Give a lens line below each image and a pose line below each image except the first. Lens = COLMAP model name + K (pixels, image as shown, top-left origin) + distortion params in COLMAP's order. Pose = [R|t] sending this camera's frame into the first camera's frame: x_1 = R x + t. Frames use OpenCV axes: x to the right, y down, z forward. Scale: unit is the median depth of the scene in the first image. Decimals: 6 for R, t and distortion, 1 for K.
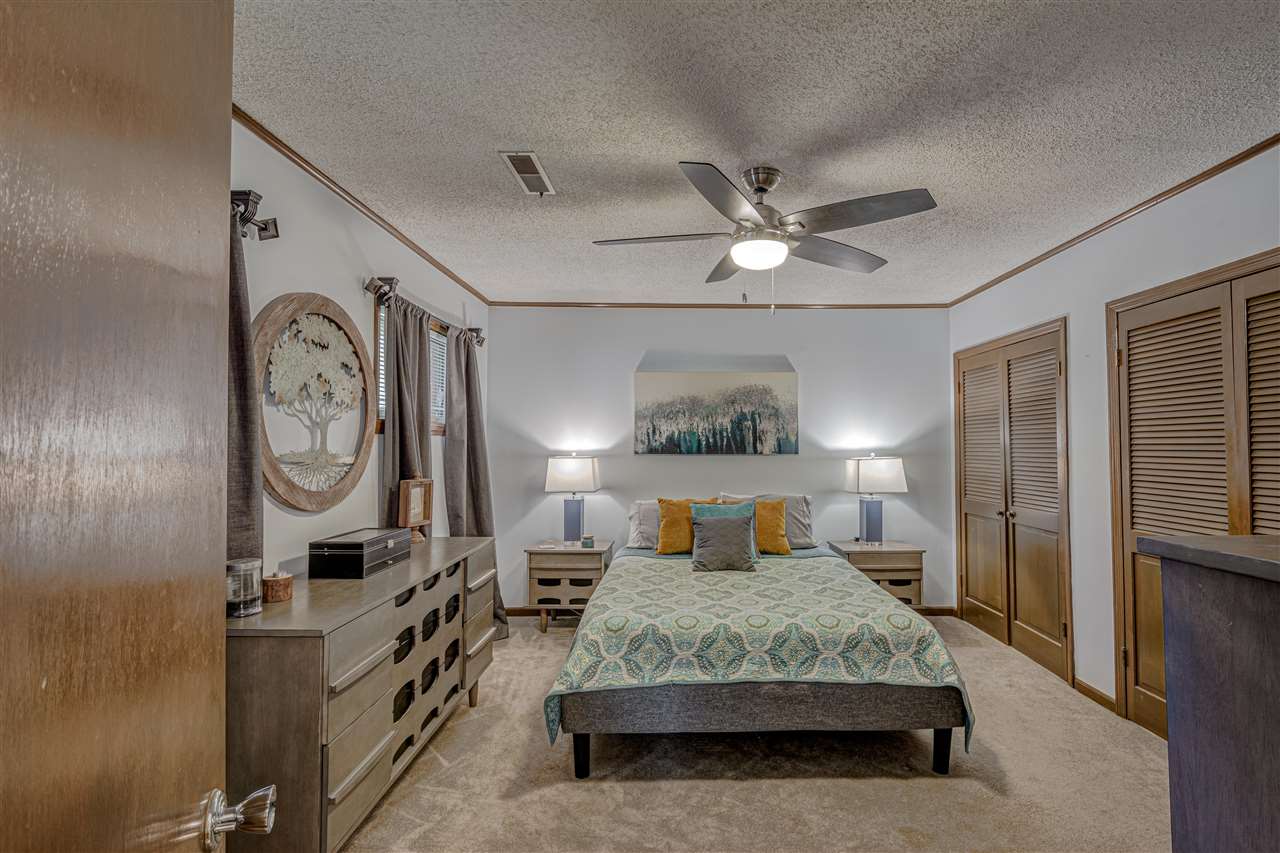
lens RADIAL K [[589.8, 0, 649.3], [0, 589.8, 435.1], [0, 0, 1]] dist [-0.001450, -0.001947]
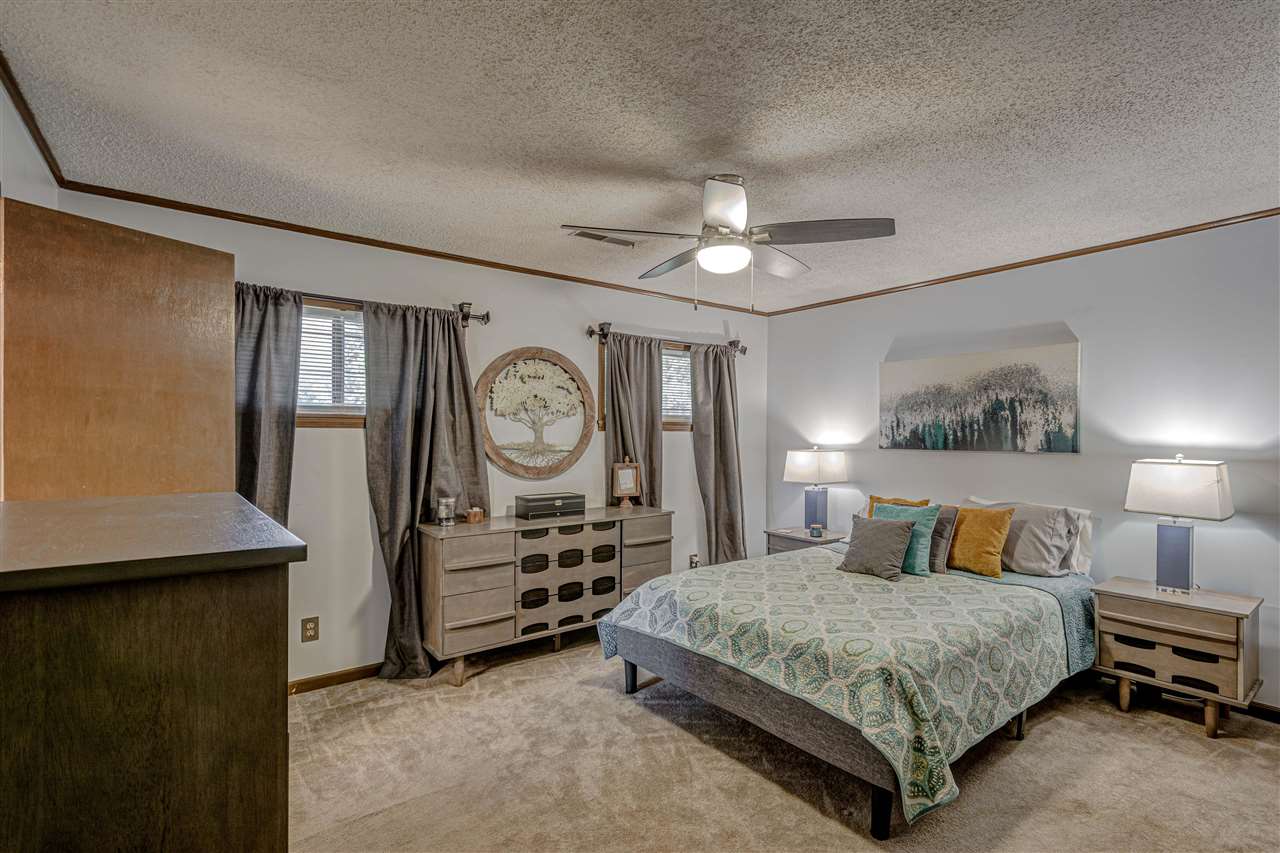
lens RADIAL K [[589.8, 0, 681.8], [0, 589.8, 445.5], [0, 0, 1]] dist [-0.001450, -0.001947]
pose [[0.631756, 0.014607, -0.775030, 0.890568], [0.010711, 0.999562, 0.027570, -0.004663], [0.775093, -0.025718, 0.631323, 0.255068]]
